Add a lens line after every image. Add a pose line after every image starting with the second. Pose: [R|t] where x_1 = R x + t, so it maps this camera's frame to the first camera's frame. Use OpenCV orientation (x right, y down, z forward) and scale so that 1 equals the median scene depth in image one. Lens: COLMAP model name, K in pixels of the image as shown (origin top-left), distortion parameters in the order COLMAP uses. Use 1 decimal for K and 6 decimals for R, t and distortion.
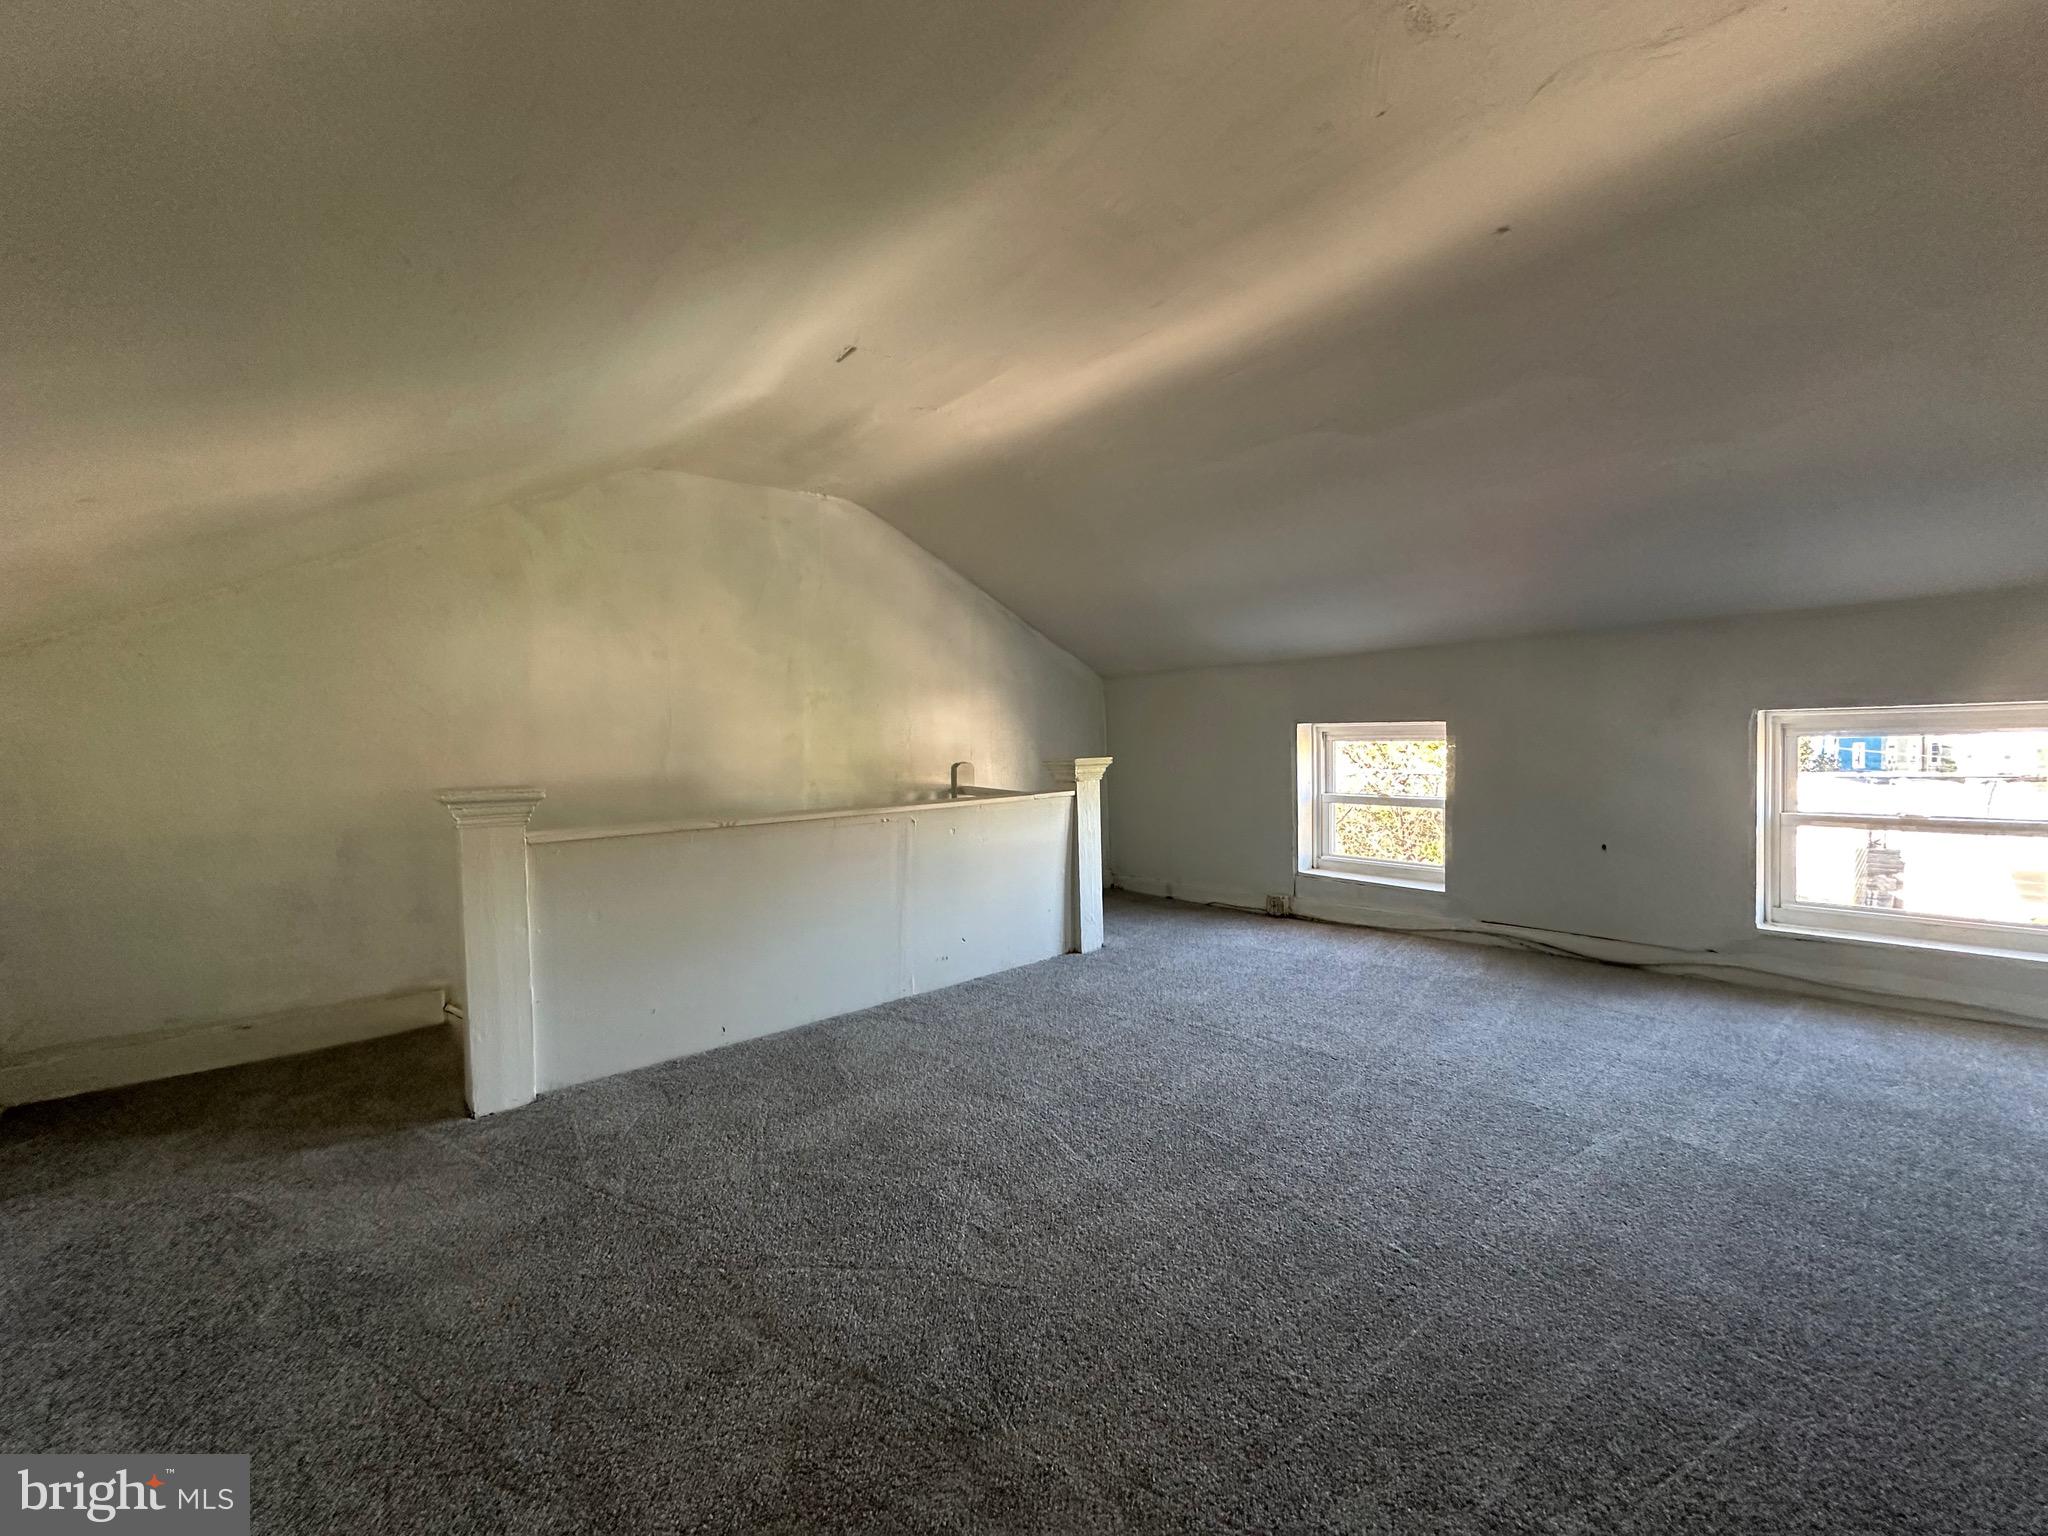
lens RADIAL K [[819.9, 0, 1041.0], [0, 819.9, 767.0], [0, 0, 1]] dist [-0.000076, -0.000625]
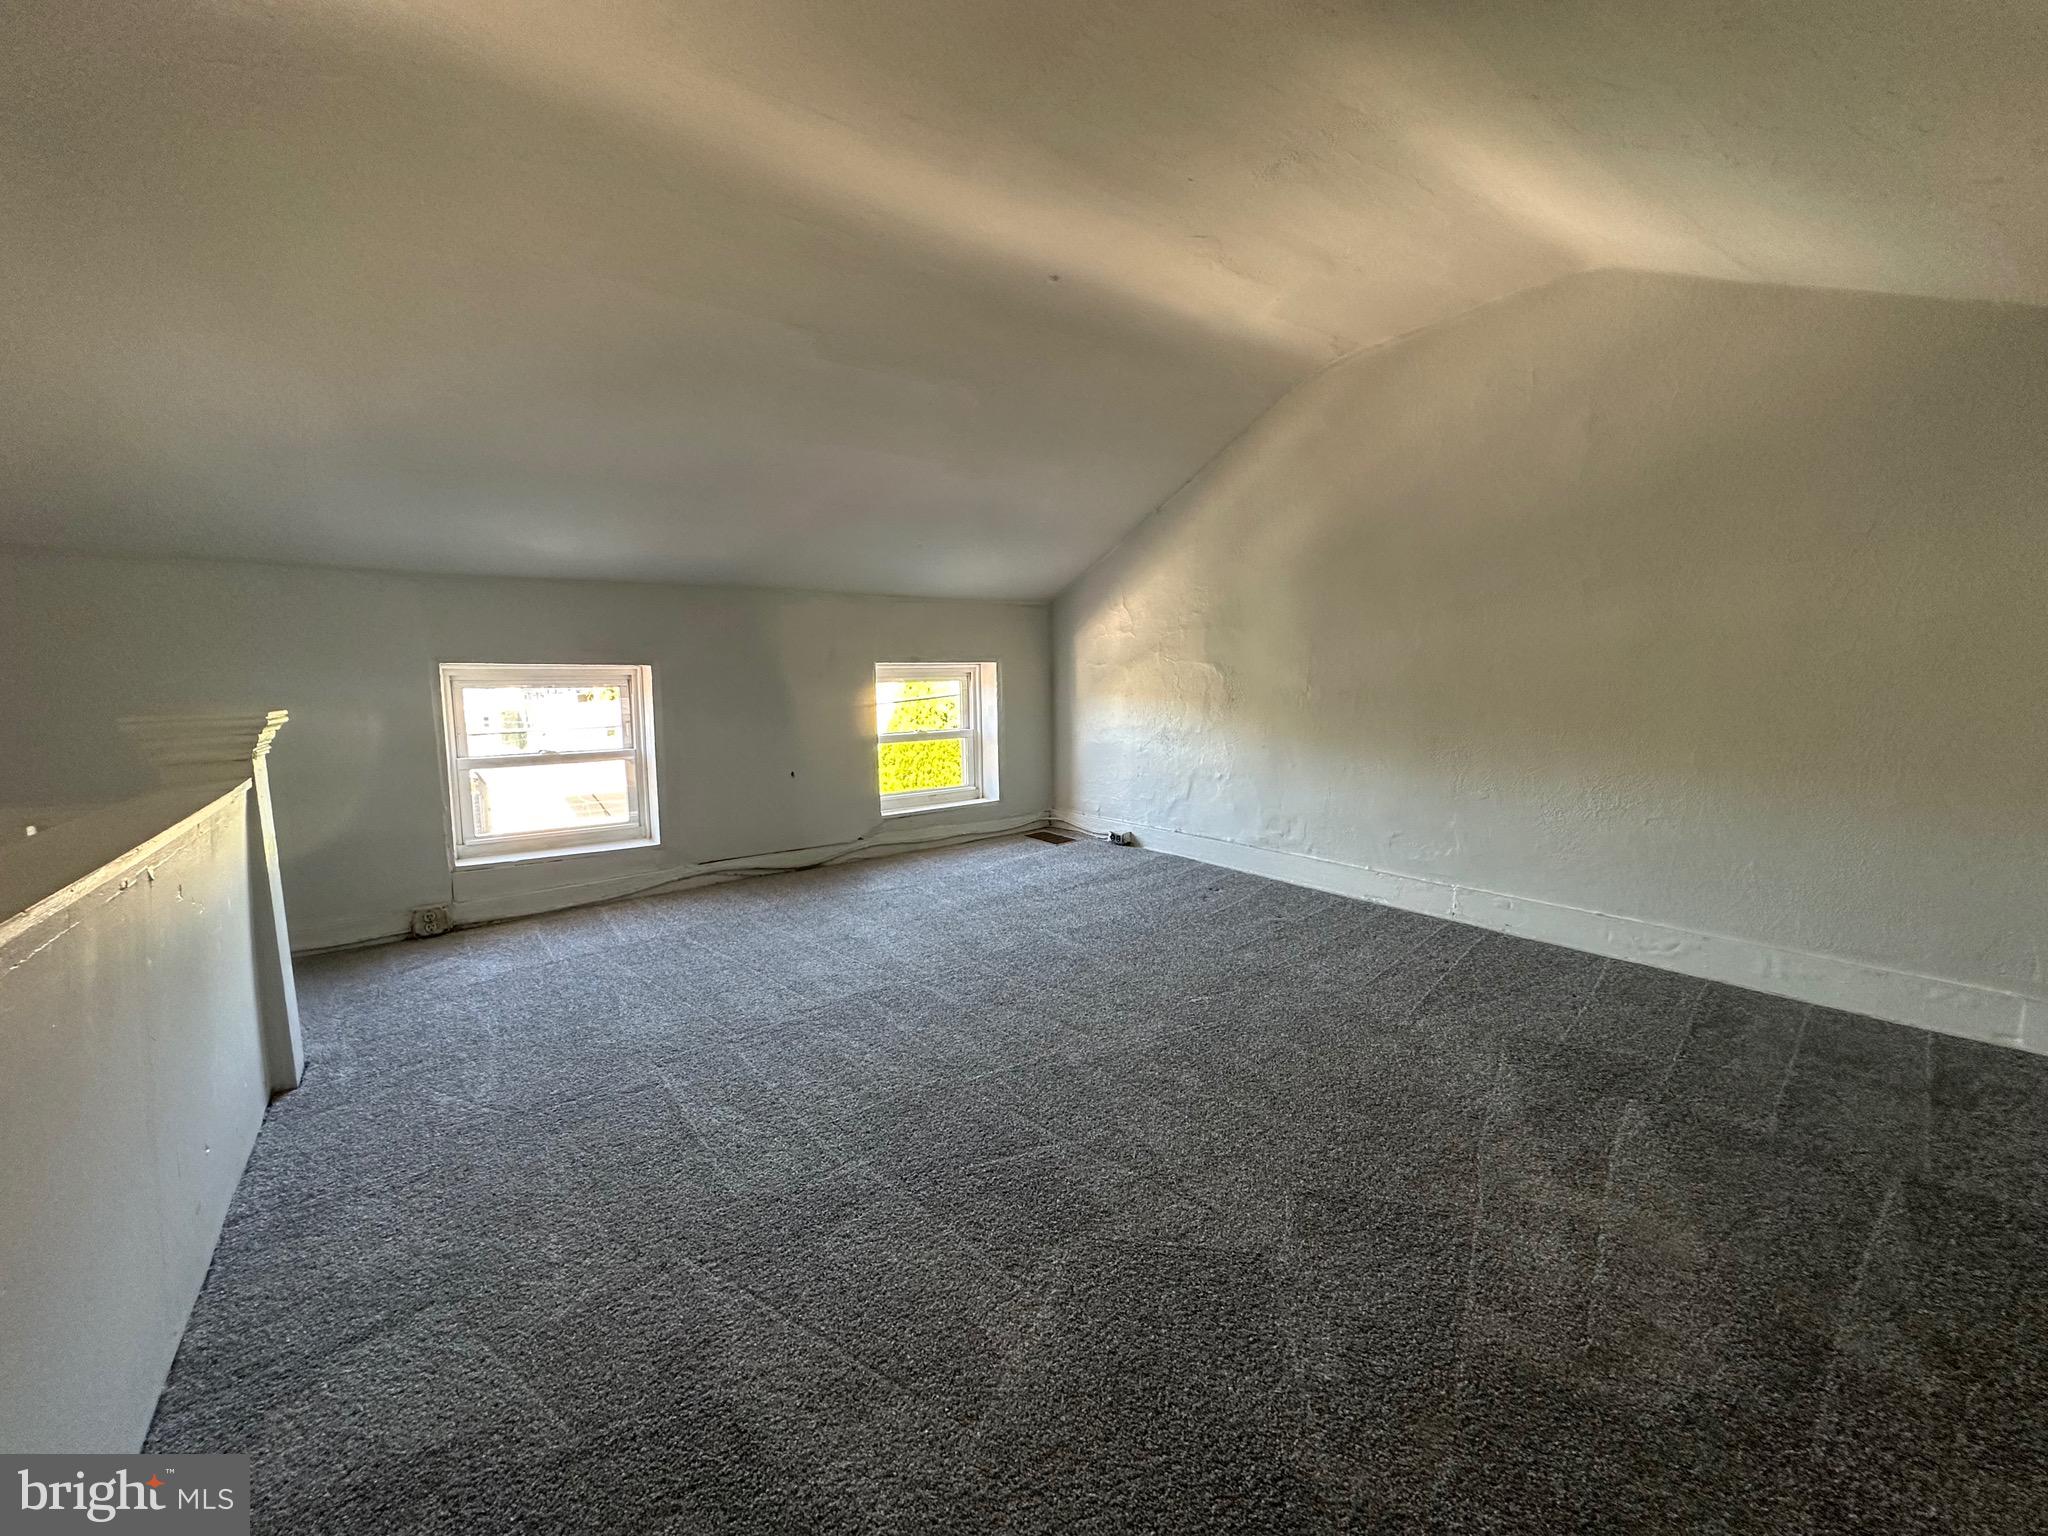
lens RADIAL K [[819.9, 0, 1041.2], [0, 819.9, 770.5], [0, 0, 1]] dist [-0.000076, -0.000625]
pose [[0.057706, -0.095744, 0.993732, -0.431893], [0.038092, 0.994877, 0.093643, -0.006747], [-0.997607, 0.032449, 0.061057, 0.494757]]
